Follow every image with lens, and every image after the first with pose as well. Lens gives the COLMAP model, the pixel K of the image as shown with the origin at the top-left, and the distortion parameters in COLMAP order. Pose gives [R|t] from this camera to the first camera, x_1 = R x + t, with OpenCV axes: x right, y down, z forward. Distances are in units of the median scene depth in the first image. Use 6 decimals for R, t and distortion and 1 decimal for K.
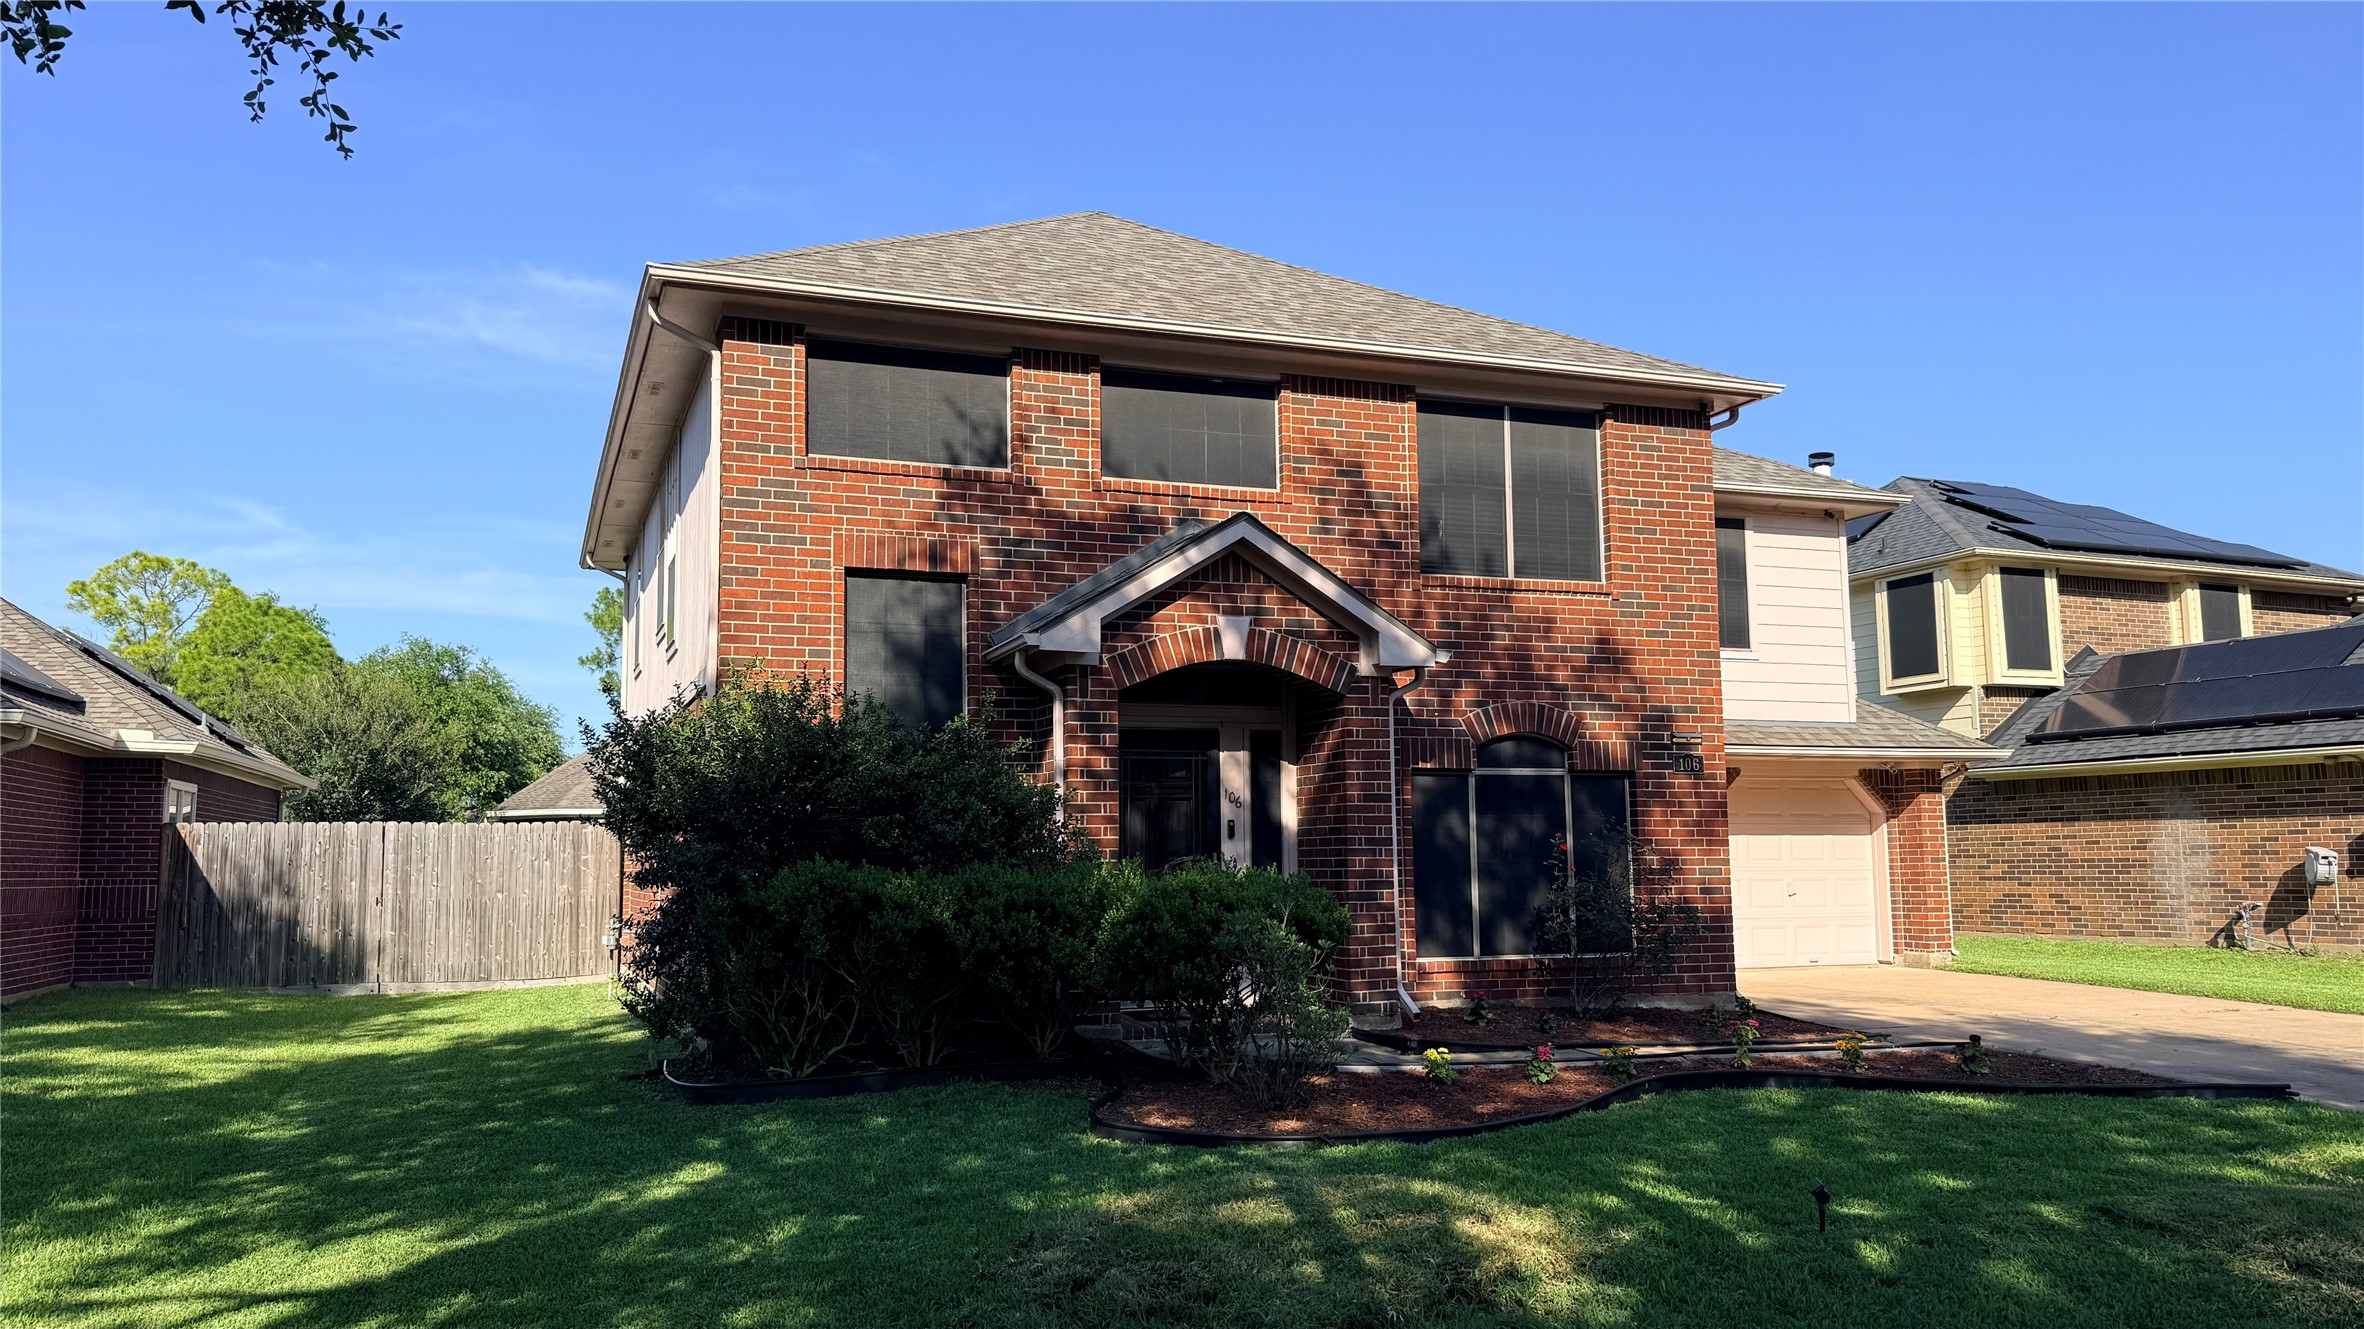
lens RADIAL K [[1750.2, 0, 1176.0], [0, 1750.2, 674.8], [0, 0, 1]] dist [0.049820, -0.025649]
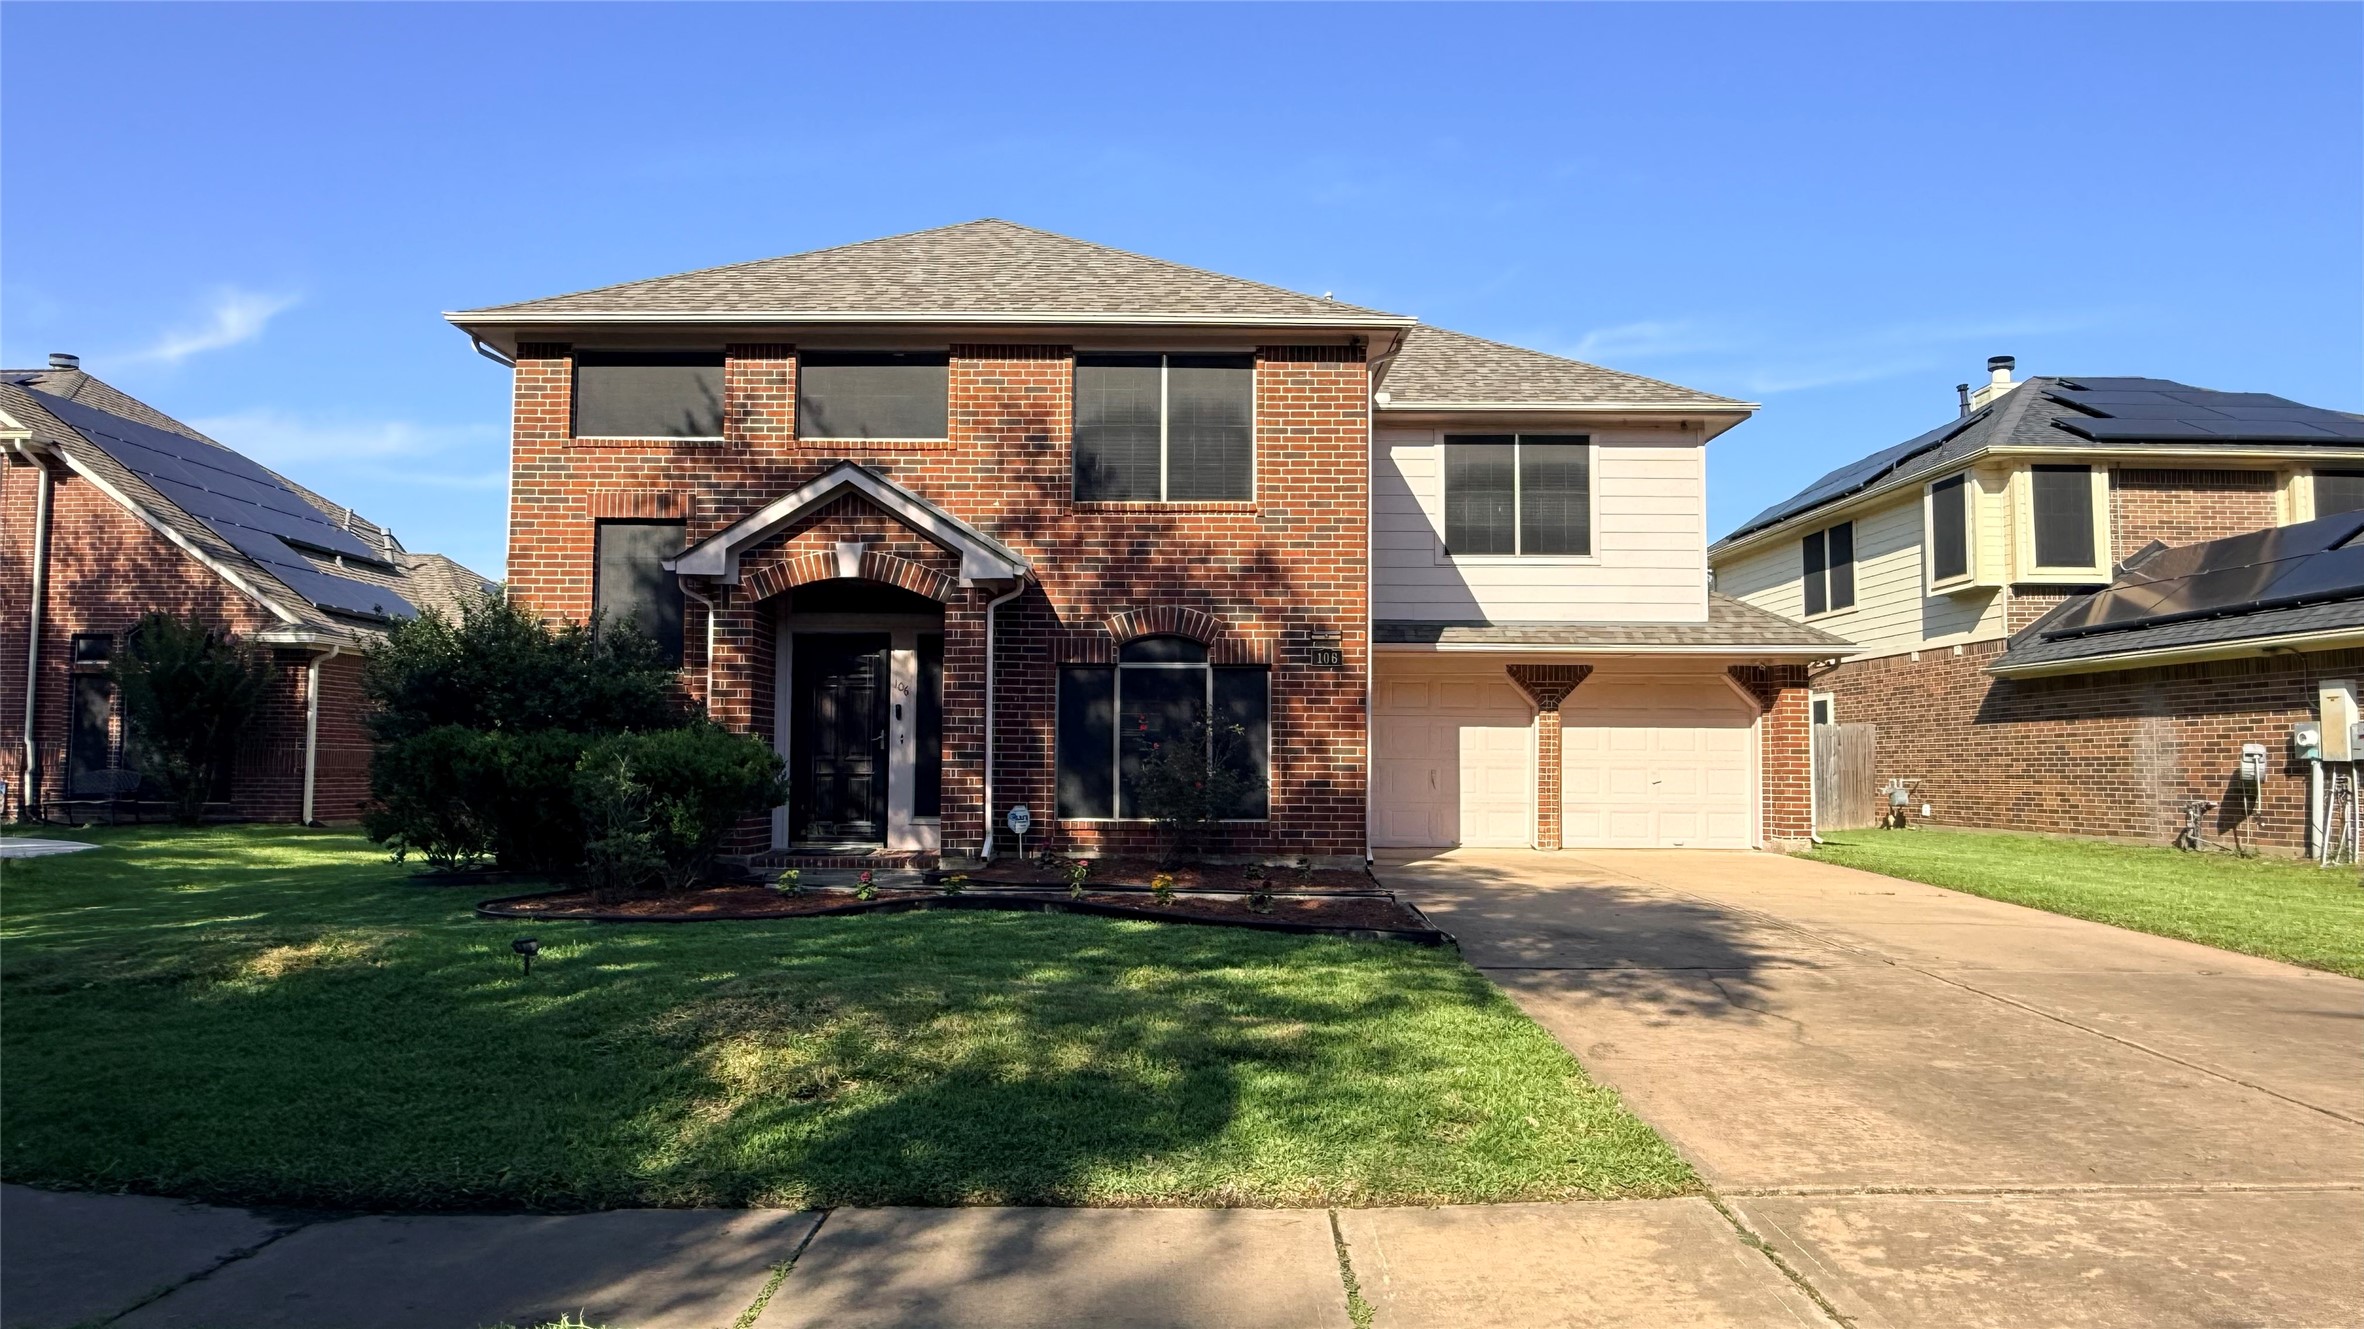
lens RADIAL K [[1512.6, 0, 1184.6], [0, 1512.6, 673.8], [0, 0, 1]] dist [0.002819, 0.003788]
pose [[0.930681, -0.005025, -0.365797, 0.570079], [0.021745, 0.998898, 0.041603, 0.018159], [0.365185, -0.046674, 0.929764, 0.053252]]
